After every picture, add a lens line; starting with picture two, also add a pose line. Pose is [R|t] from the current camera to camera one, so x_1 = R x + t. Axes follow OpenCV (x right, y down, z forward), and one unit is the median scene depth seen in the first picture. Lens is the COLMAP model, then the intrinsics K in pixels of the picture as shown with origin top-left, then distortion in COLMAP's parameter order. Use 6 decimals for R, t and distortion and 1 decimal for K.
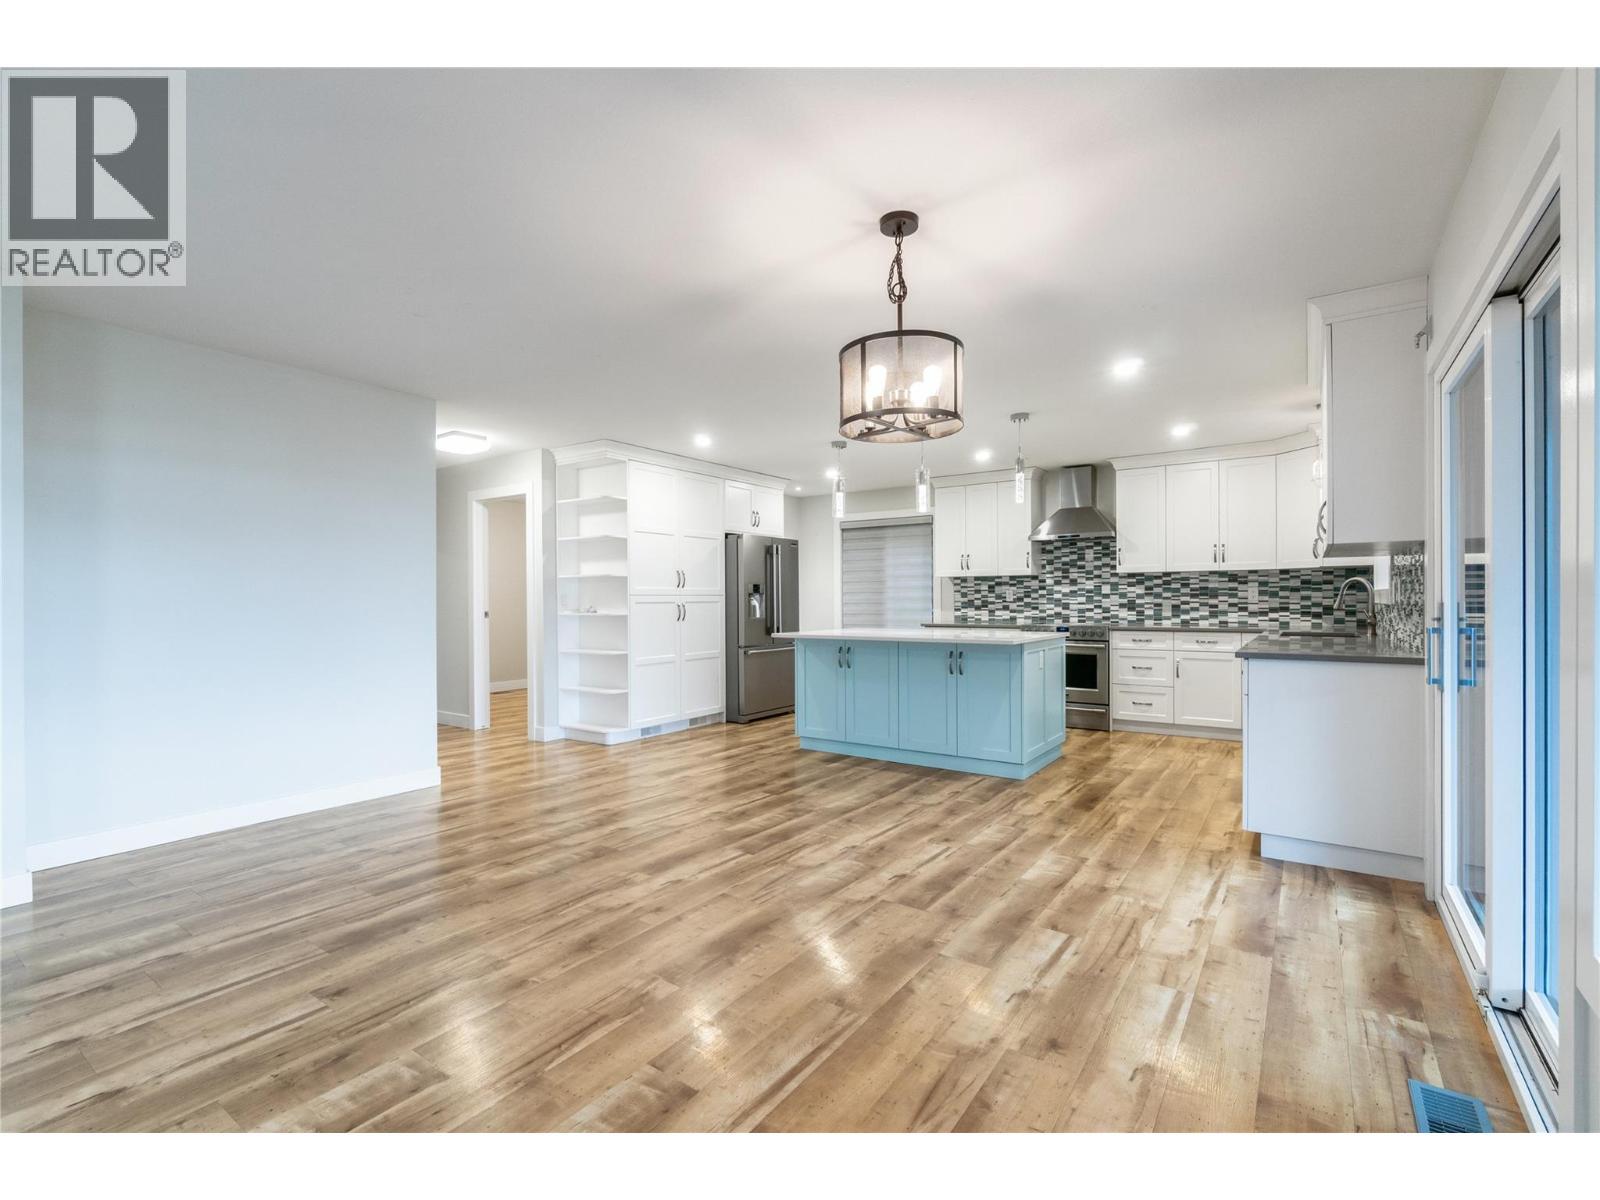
lens RADIAL K [[751.9, 0, 789.0], [0, 751.9, 605.5], [0, 0, 1]] dist [-0.010584, 0.002541]
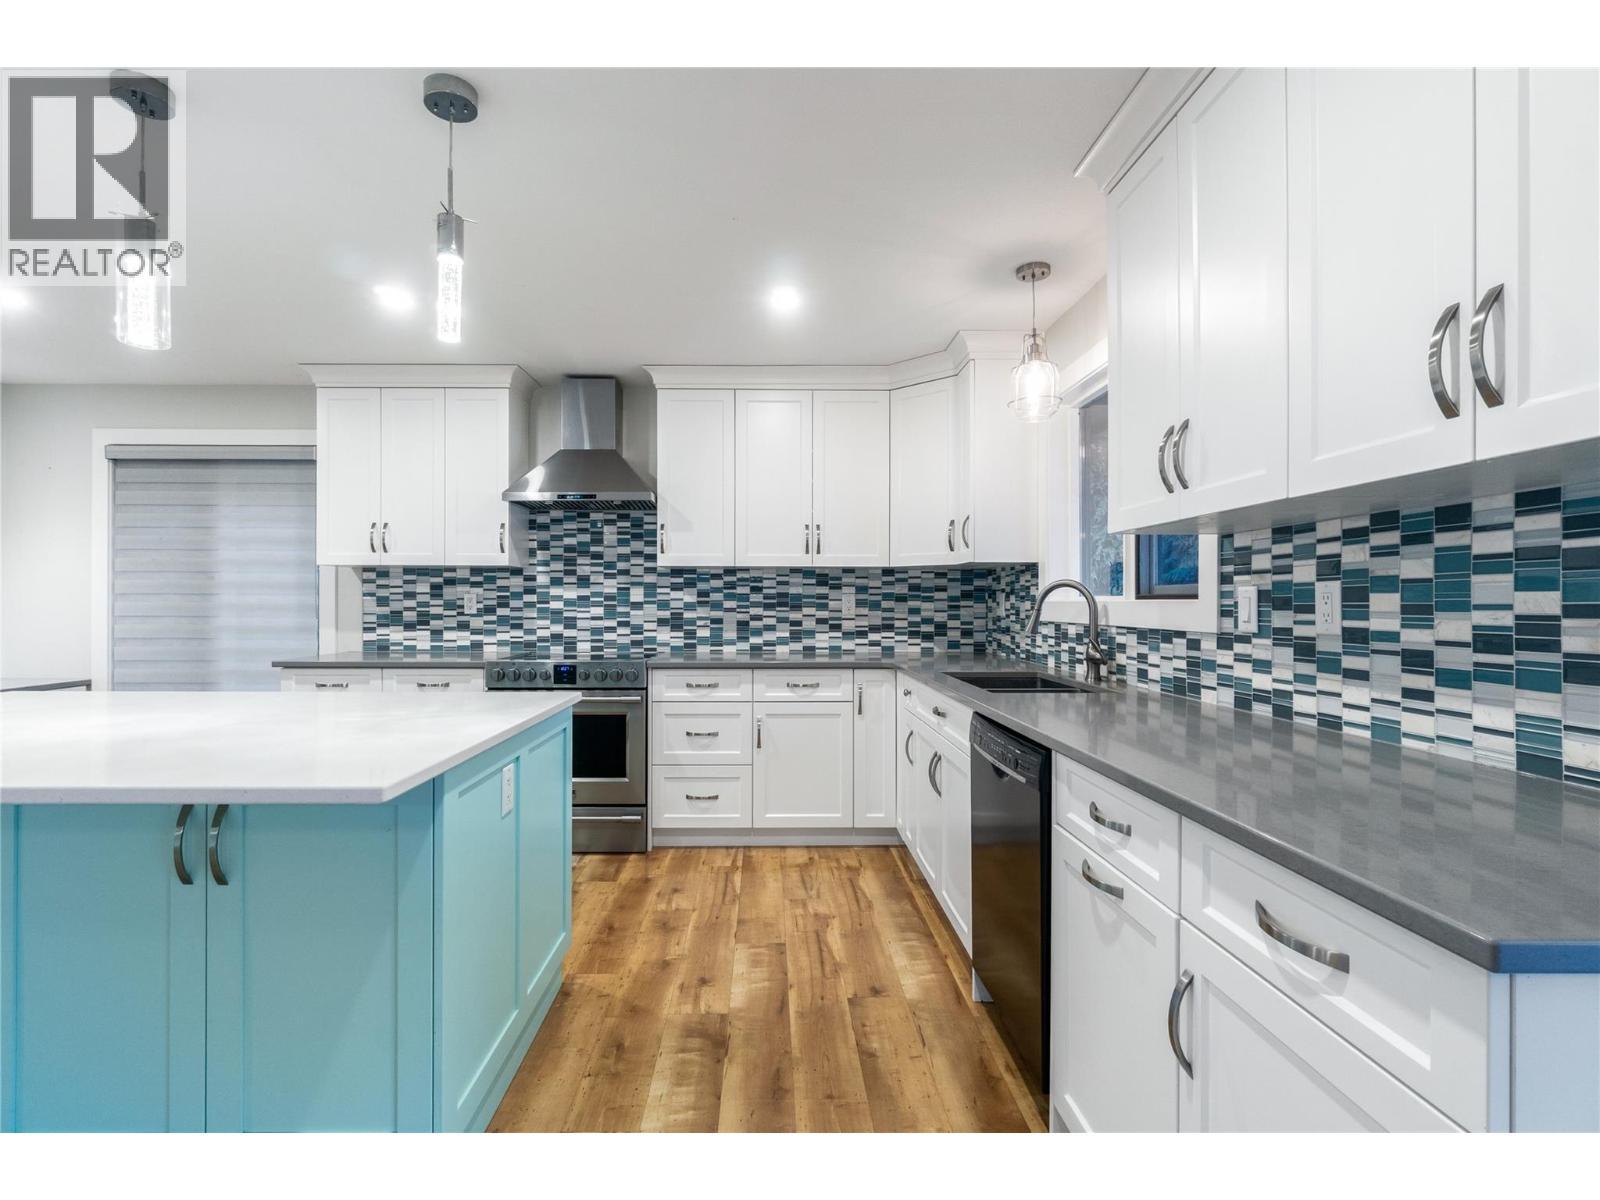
lens RADIAL K [[751.9, 0, 784.5], [0, 751.9, 600.9], [0, 0, 1]] dist [-0.010584, 0.002541]
pose [[0.803998, 0.009167, 0.594561, 0.178307], [-0.001810, 0.999914, -0.012969, -0.009875], [-0.594629, 0.009351, 0.803946, 0.495054]]
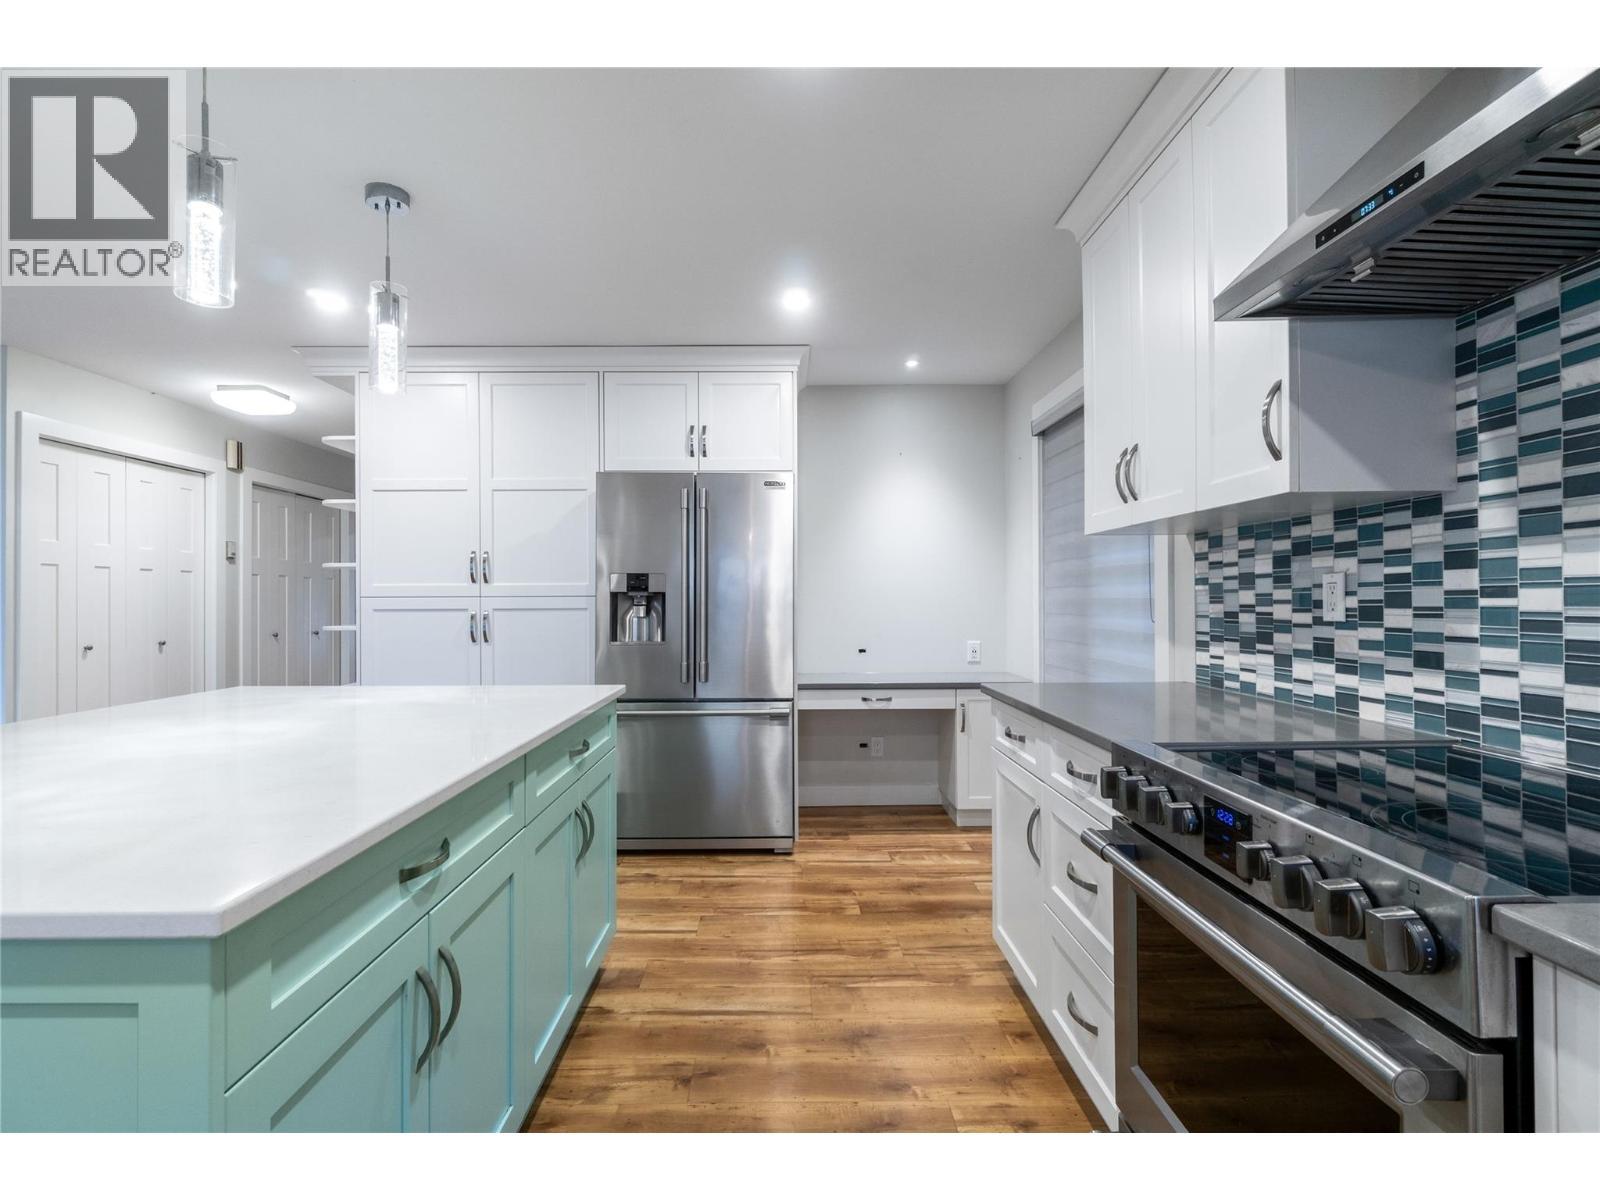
lens RADIAL K [[765.2, 0, 789.2], [0, 765.2, 600.5], [0, 0, 1]] dist [-0.003736, 0.002028]
pose [[0.581666, 0.005022, -0.813412, 0.452172], [-0.004456, 0.999986, 0.002988, -0.013975], [0.813415, 0.001887, 0.581680, 0.857694]]
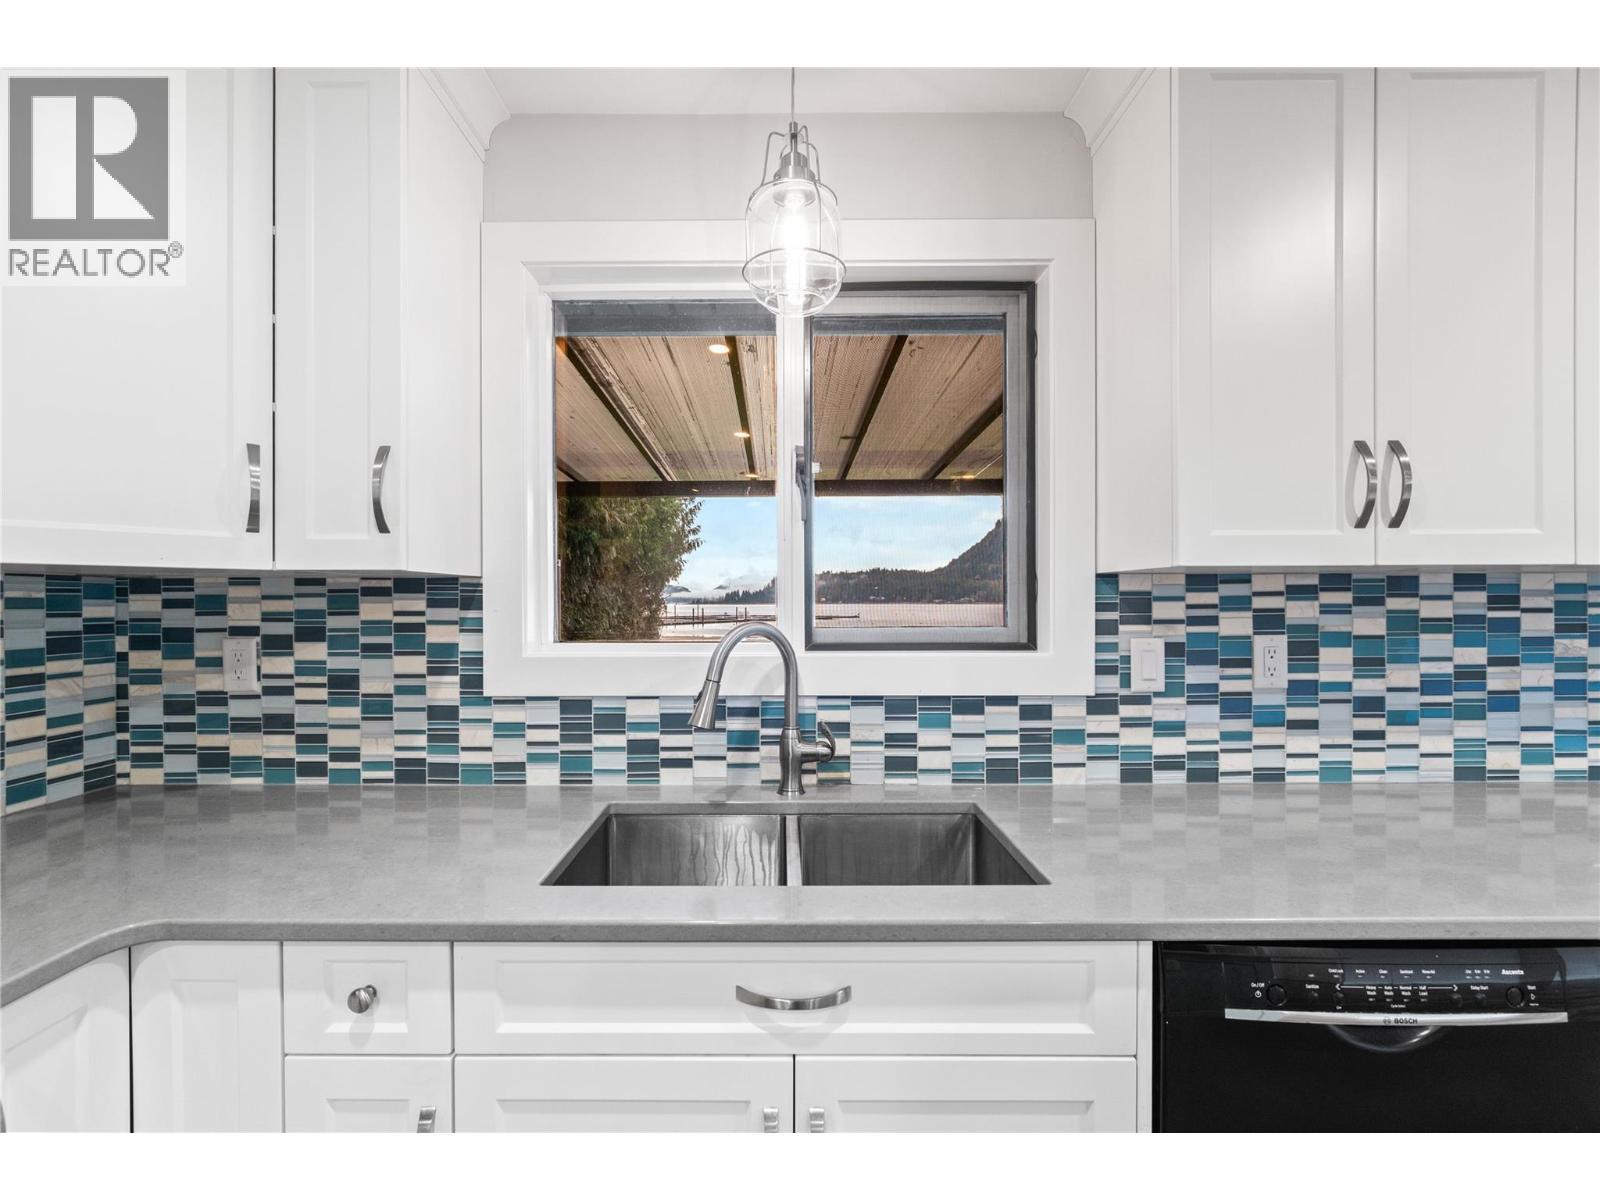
lens RADIAL K [[688.0, 0, 783.2], [0, 688.0, 600.0], [0, 0, 1]] dist [-0.005420, 0.001310]
pose [[-0.570242, 0.003733, 0.821468, 0.383640], [0.013811, 0.999892, 0.005044, -0.035929], [-0.821361, 0.014221, -0.570232, 0.863582]]
